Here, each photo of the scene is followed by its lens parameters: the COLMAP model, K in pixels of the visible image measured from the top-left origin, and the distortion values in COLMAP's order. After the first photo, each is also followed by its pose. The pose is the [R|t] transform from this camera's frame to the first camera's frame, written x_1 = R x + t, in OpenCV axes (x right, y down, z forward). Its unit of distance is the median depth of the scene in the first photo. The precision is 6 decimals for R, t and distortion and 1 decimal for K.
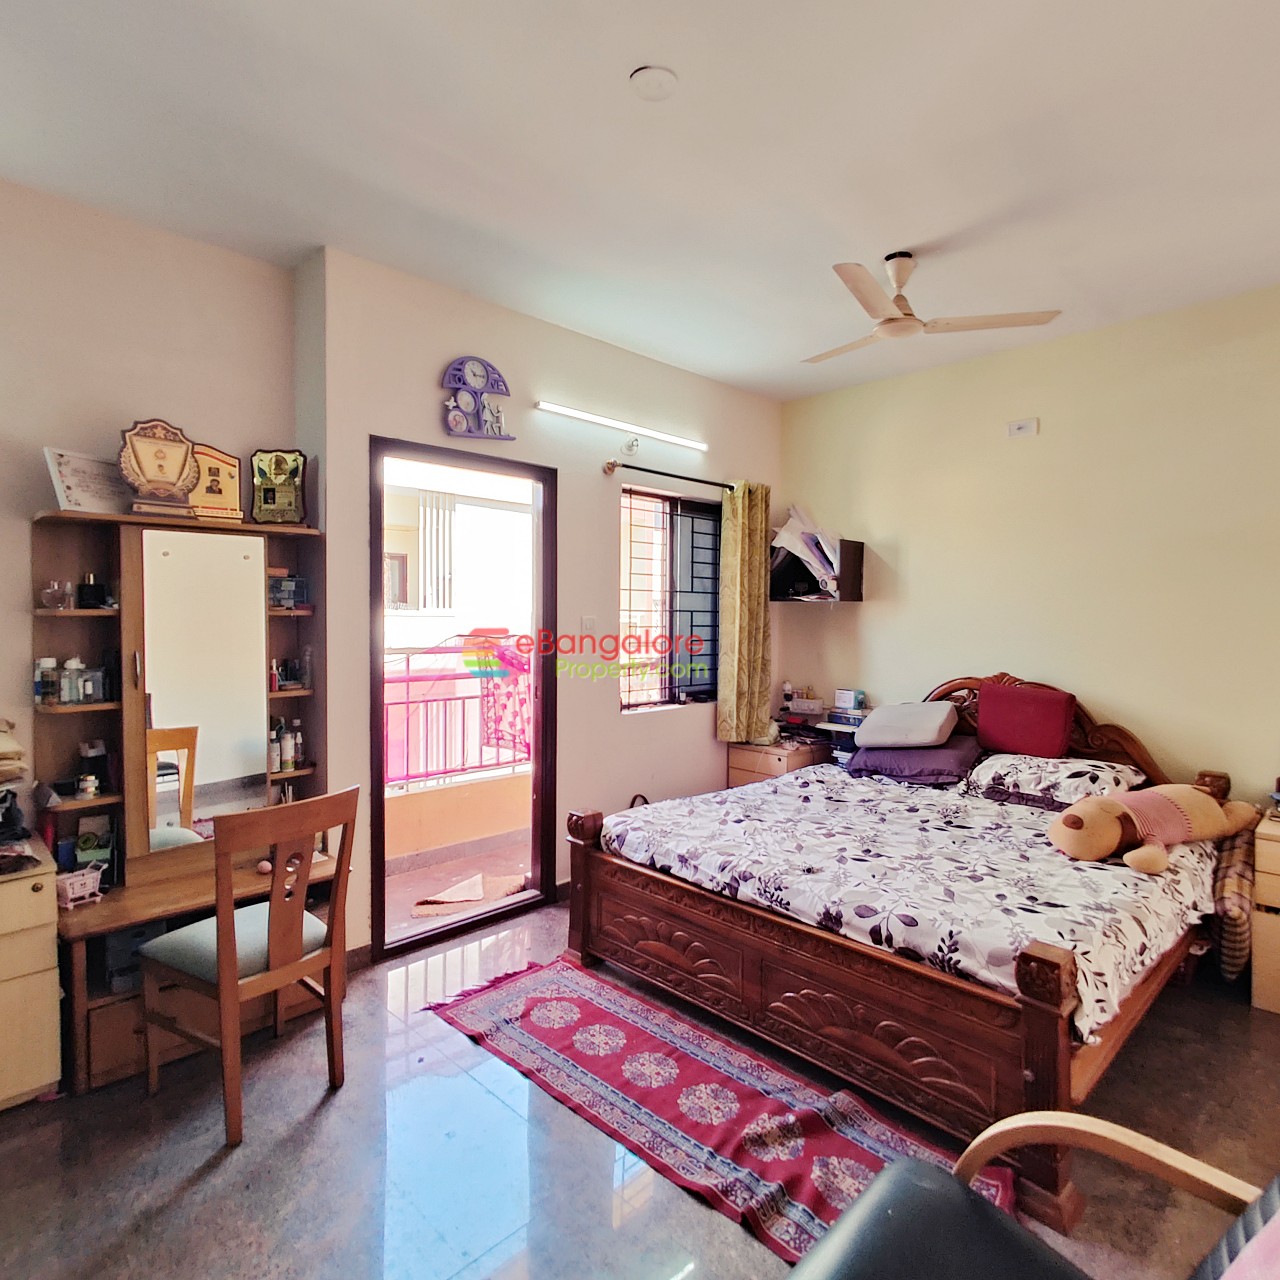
lens RADIAL K [[749.8, 0, 643.5], [0, 749.8, 637.7], [0, 0, 1]] dist [-0.000654, 0.007829]
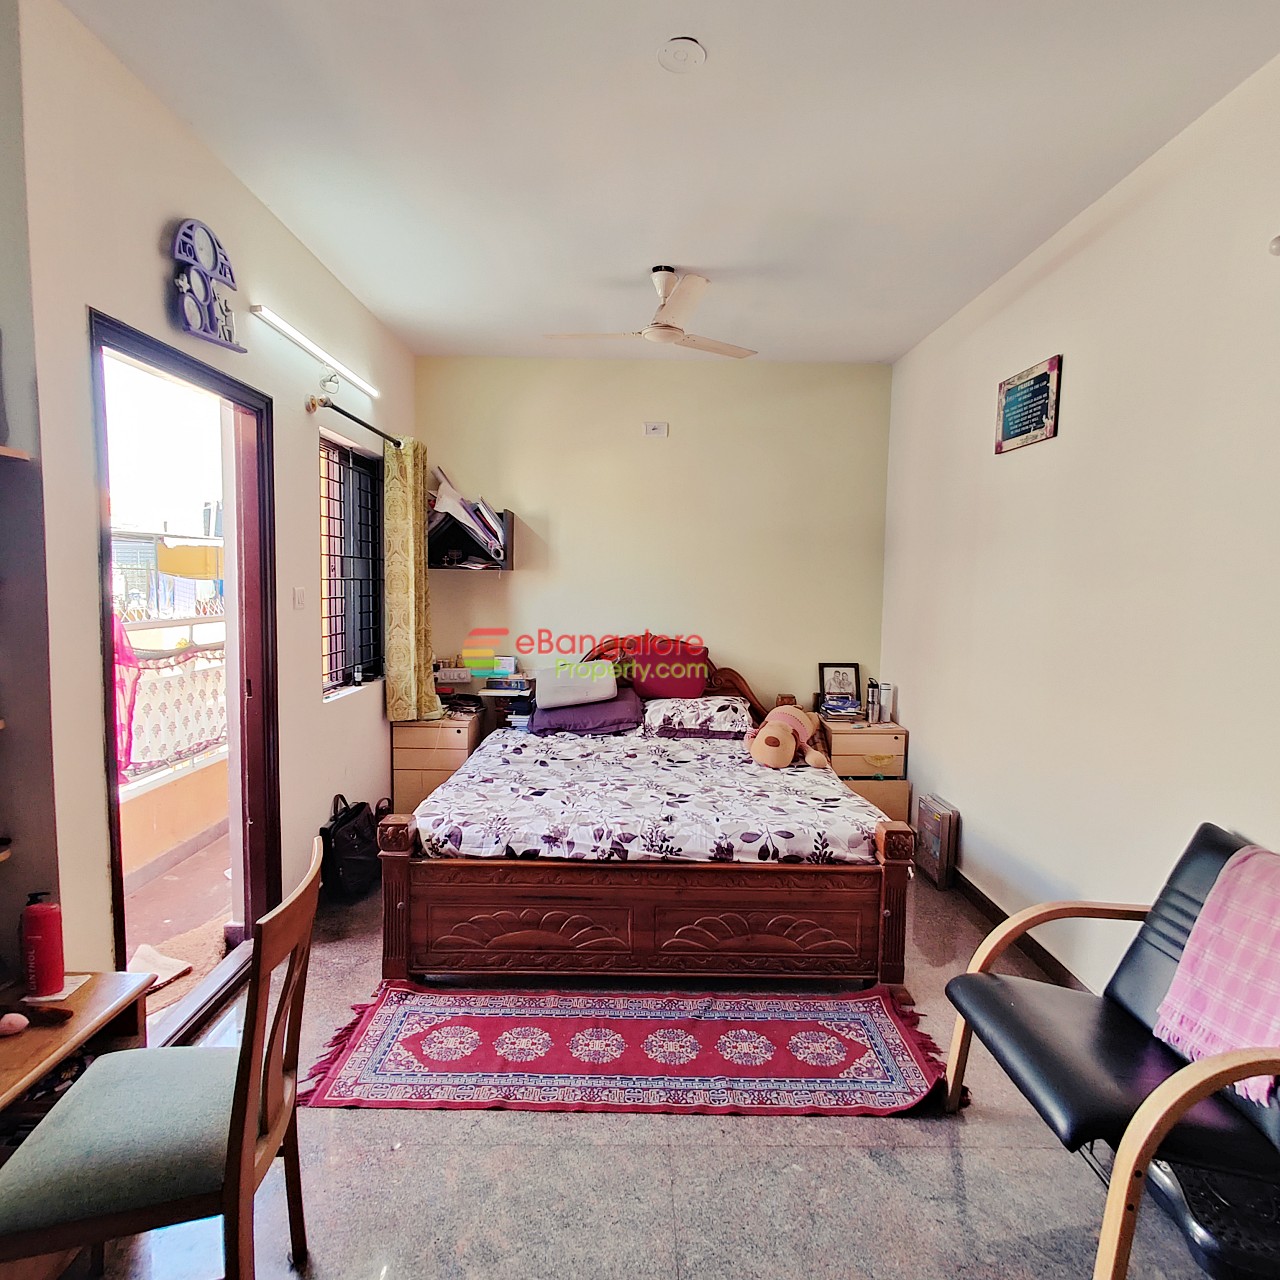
lens RADIAL K [[749.8, 0, 641.8], [0, 749.8, 641.8], [0, 0, 1]] dist [-0.000654, 0.007829]
pose [[0.699292, -0.056458, 0.712603, -0.515381], [0.011612, 0.997642, 0.067646, -0.027699], [-0.714742, -0.039029, 0.698299, 0.218478]]
